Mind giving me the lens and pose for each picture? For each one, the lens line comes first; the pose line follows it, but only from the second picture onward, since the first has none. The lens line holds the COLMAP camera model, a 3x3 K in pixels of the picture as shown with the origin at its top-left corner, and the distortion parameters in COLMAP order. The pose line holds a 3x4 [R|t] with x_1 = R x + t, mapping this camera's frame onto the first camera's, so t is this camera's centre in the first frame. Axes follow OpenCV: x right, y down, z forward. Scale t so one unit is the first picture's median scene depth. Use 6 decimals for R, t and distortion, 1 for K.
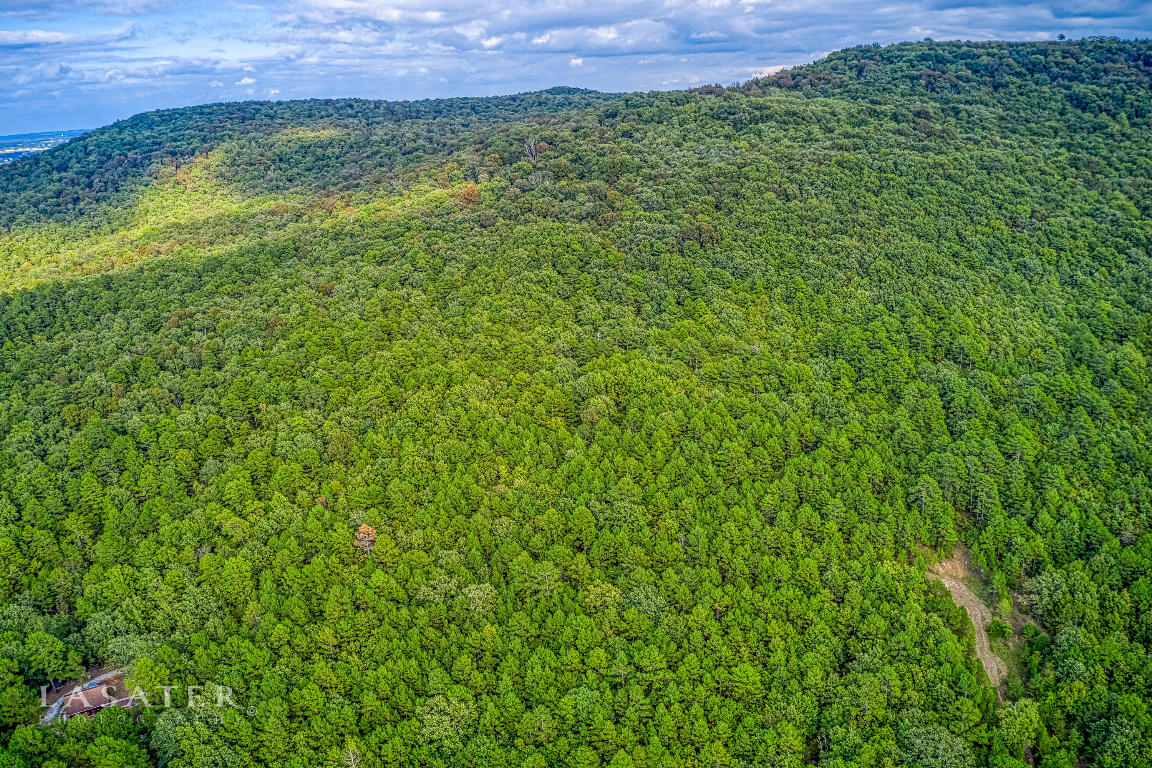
lens RADIAL K [[888.4, 0, 578.3], [0, 888.4, 377.7], [0, 0, 1]] dist [-0.075227, -0.003030]
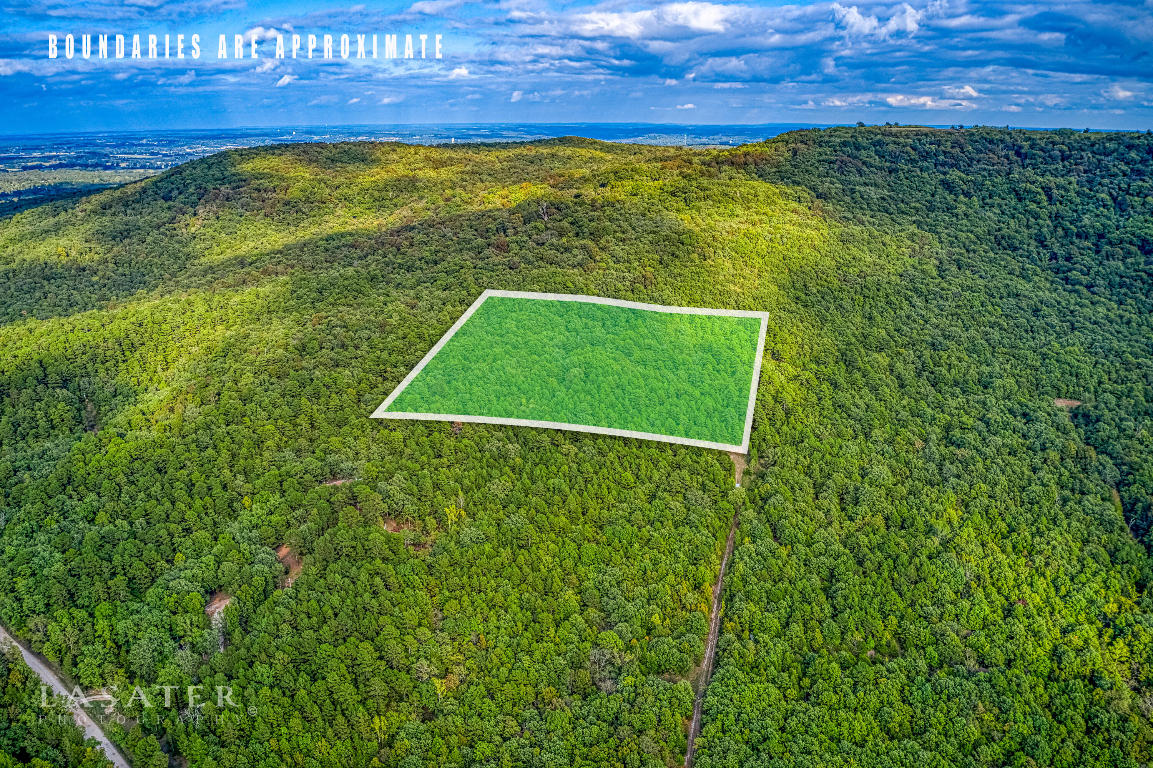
lens RADIAL K [[889.2, 0, 572.6], [0, 889.2, 392.6], [0, 0, 1]] dist [-0.075227, -0.003030]
pose [[0.999203, 0.038608, -0.010113, 0.030553], [-0.038676, 0.999229, -0.006697, 0.067676], [0.009846, 0.007083, 0.999926, -0.697409]]
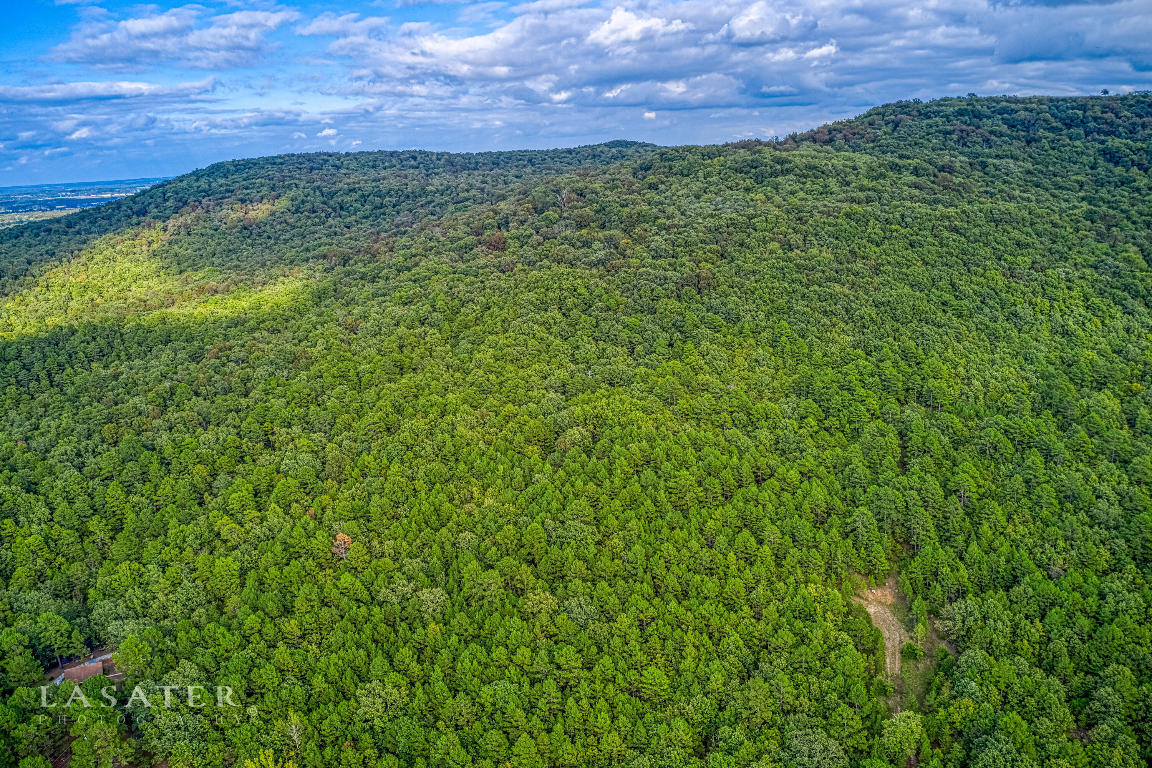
lens RADIAL K [[888.4, 0, 577.6], [0, 888.4, 380.2], [0, 0, 1]] dist [-0.075227, -0.003030]
pose [[0.996496, 0.023111, -0.080387, 0.088370], [-0.027307, 0.998300, -0.051496, 0.014968], [0.079060, 0.053511, 0.995433, -0.056989]]
